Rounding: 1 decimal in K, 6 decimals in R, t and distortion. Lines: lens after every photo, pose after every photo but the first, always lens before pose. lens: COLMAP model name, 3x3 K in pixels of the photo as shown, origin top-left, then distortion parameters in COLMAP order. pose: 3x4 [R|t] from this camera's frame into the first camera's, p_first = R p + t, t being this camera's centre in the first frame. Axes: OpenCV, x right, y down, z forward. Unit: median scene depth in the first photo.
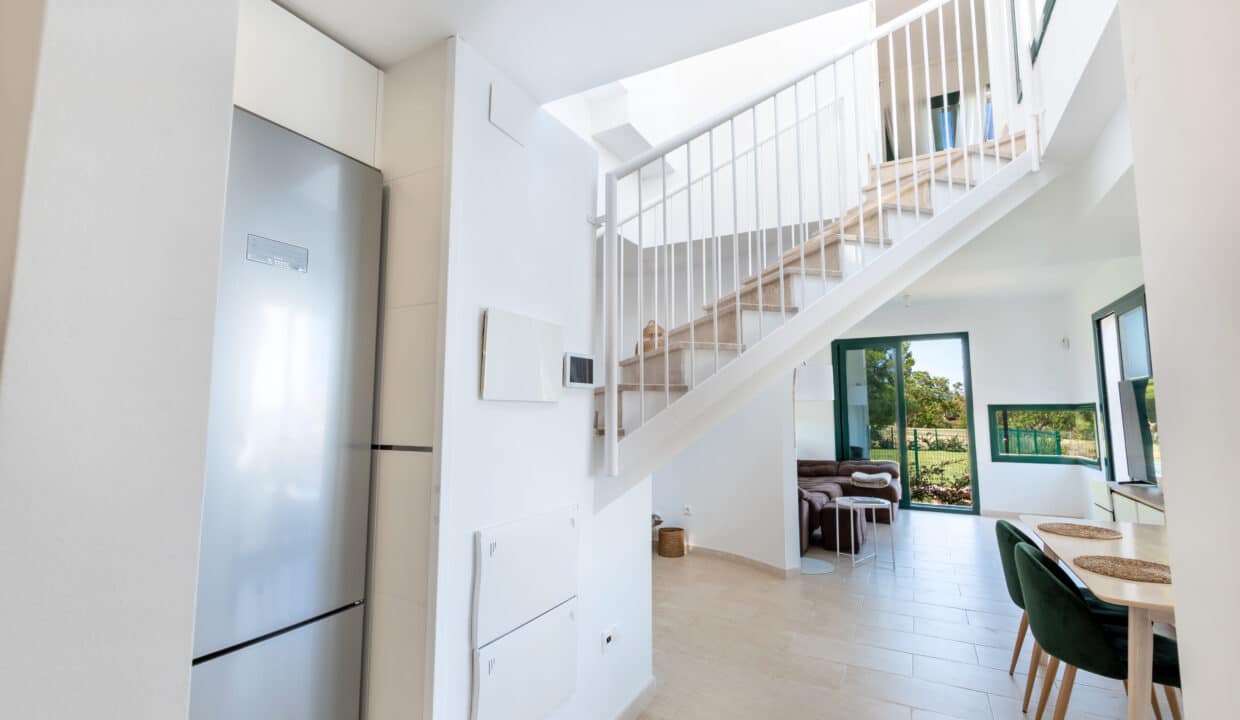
lens RADIAL K [[539.5, 0, 621.4], [0, 539.5, 357.3], [0, 0, 1]] dist [0.005867, -0.000316]
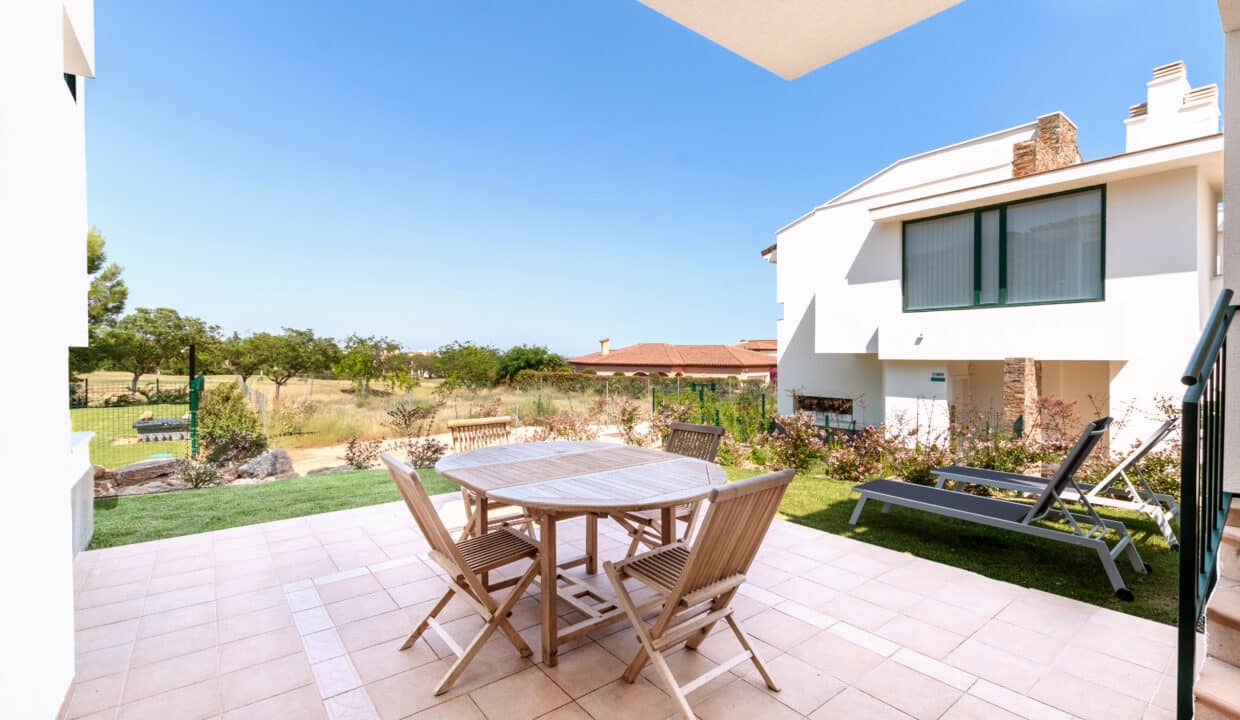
lens RADIAL K [[539.5, 0, 621.4], [0, 539.5, 357.6], [0, 0, 1]] dist [0.005867, -0.000316]
pose [[0.404052, -0.003965, 0.914727, 0.516746], [-0.088586, 0.995121, 0.043443, 0.016390], [-0.910436, -0.098585, 0.401730, 0.156720]]
